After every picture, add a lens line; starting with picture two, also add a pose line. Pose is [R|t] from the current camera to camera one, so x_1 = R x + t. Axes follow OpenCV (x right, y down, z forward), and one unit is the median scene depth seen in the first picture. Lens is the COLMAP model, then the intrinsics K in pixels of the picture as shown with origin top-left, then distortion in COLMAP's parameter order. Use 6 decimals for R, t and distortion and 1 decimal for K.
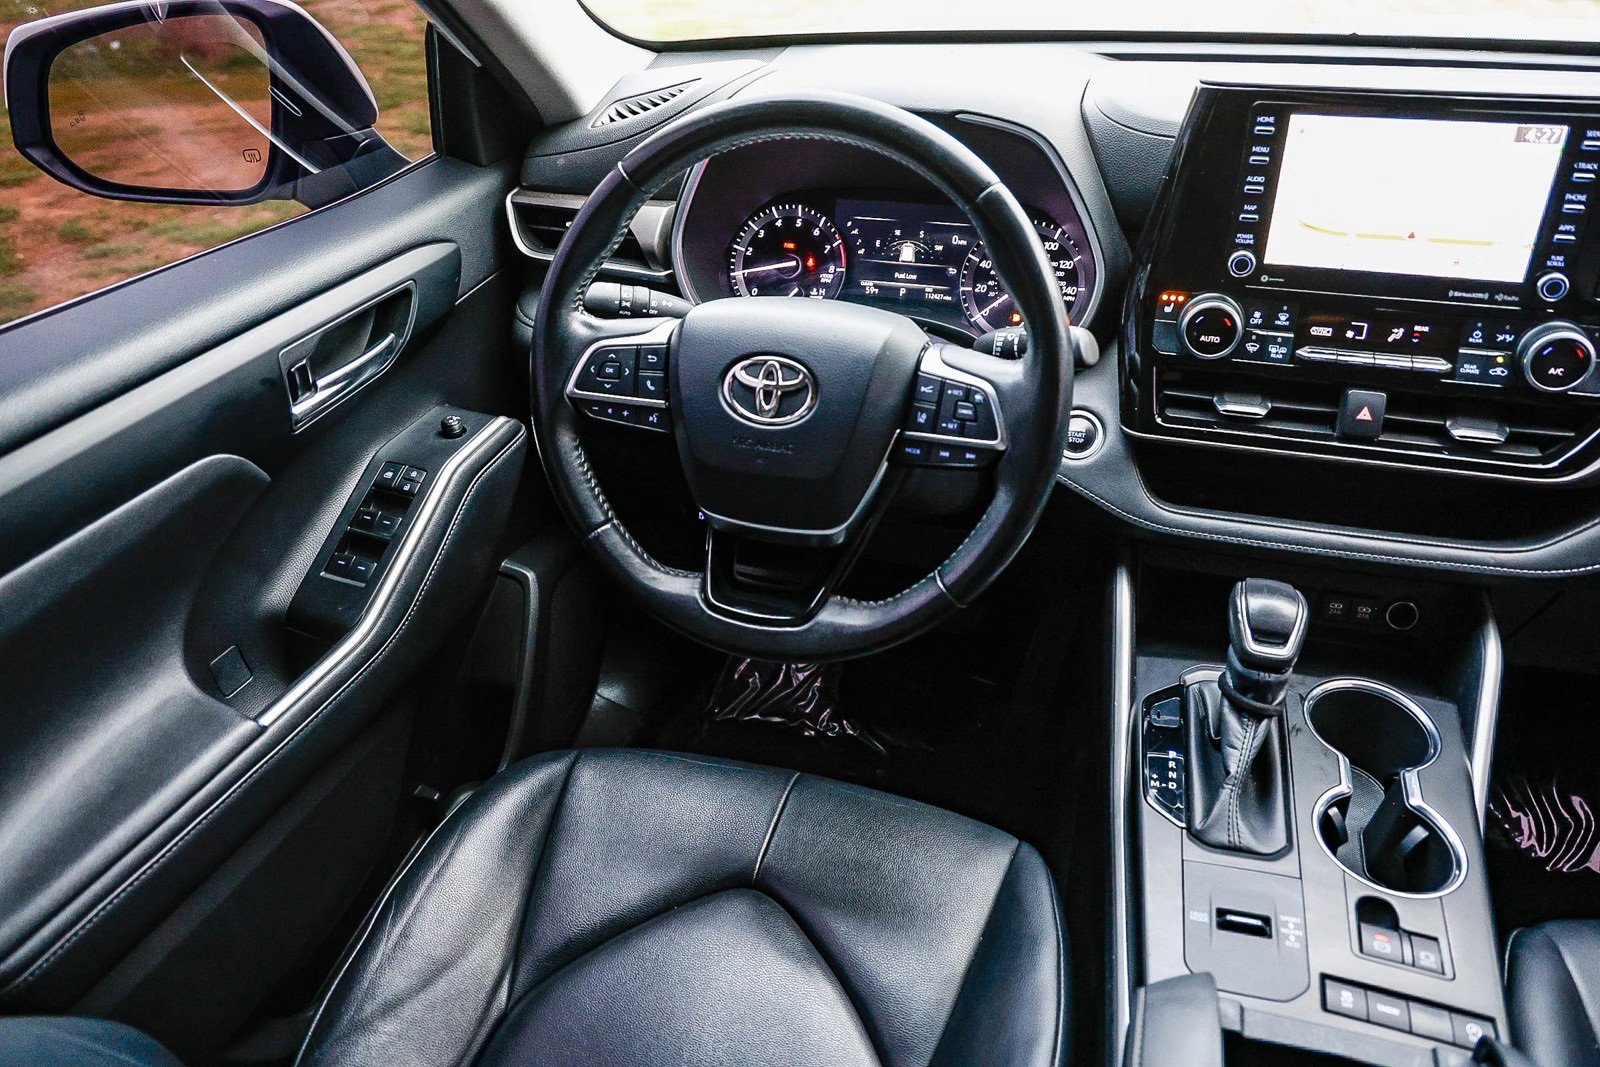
lens RADIAL K [[1094.7, 0, 816.1], [0, 1094.7, 530.2], [0, 0, 1]] dist [-0.043528, 0.034704]
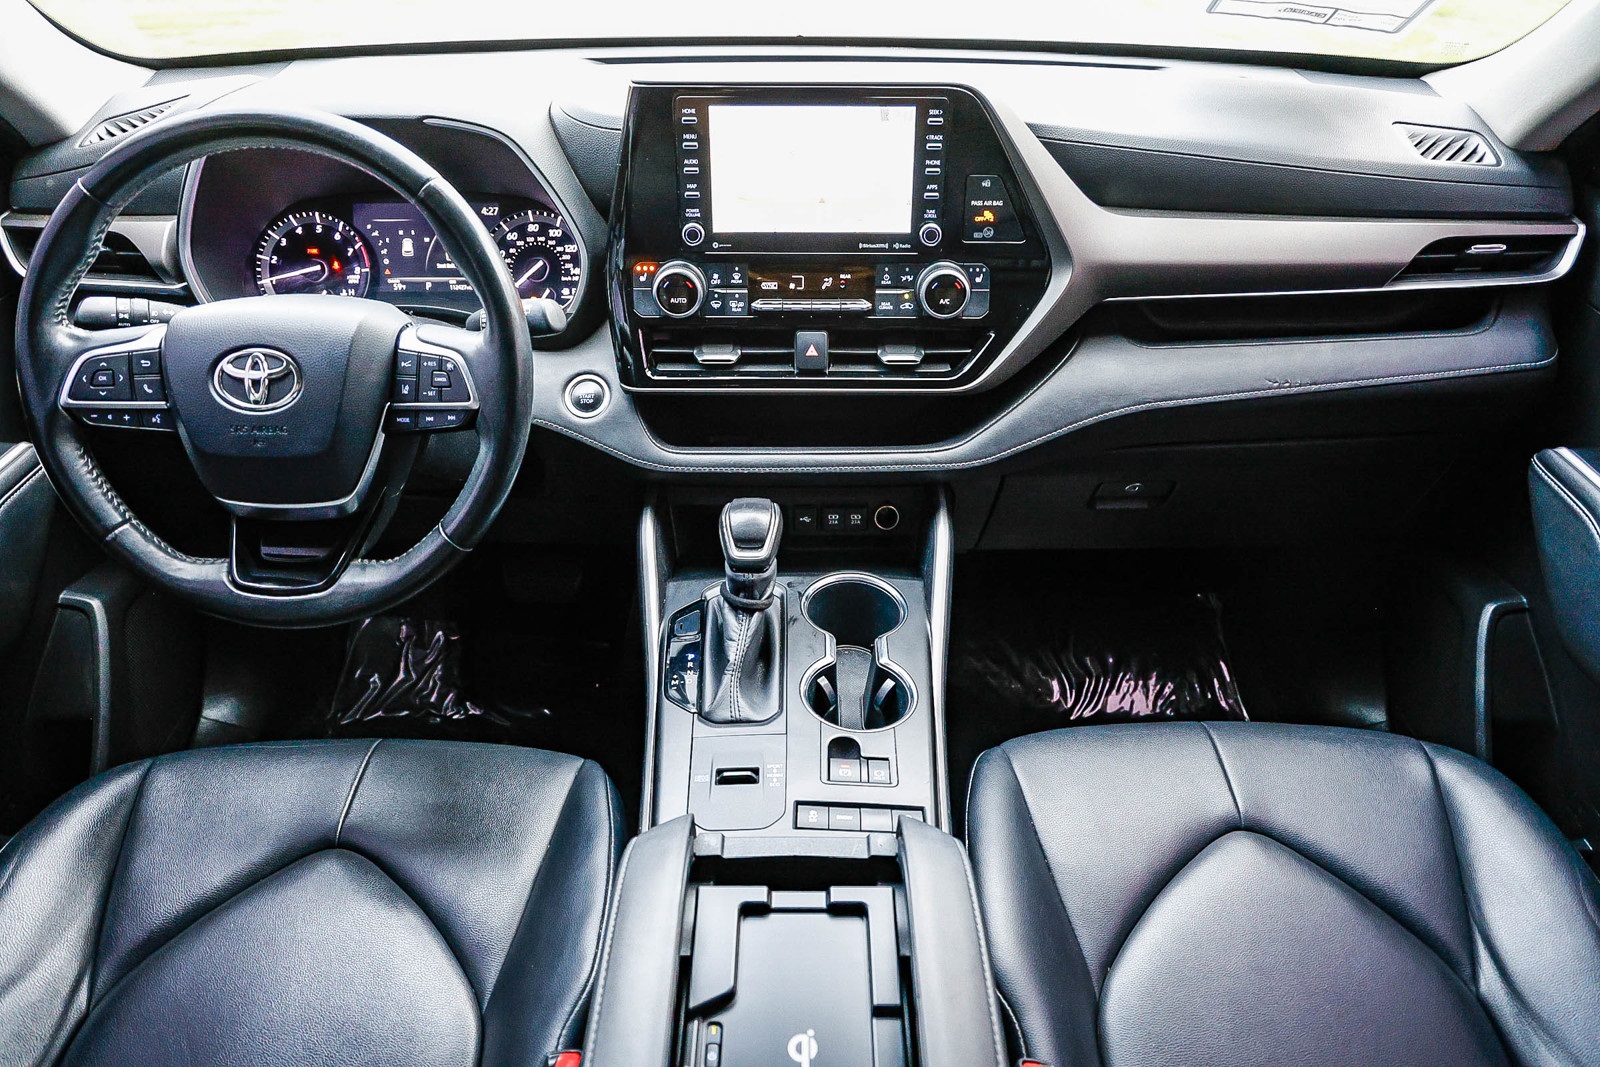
lens RADIAL K [[1094.7, 0, 805.9], [0, 1094.7, 532.2], [0, 0, 1]] dist [-0.043528, 0.034704]
pose [[0.956969, -0.135483, 0.256620, 0.162134], [0.135515, 0.990618, 0.017649, 0.069552], [-0.256603, 0.017886, 0.966351, -0.165449]]
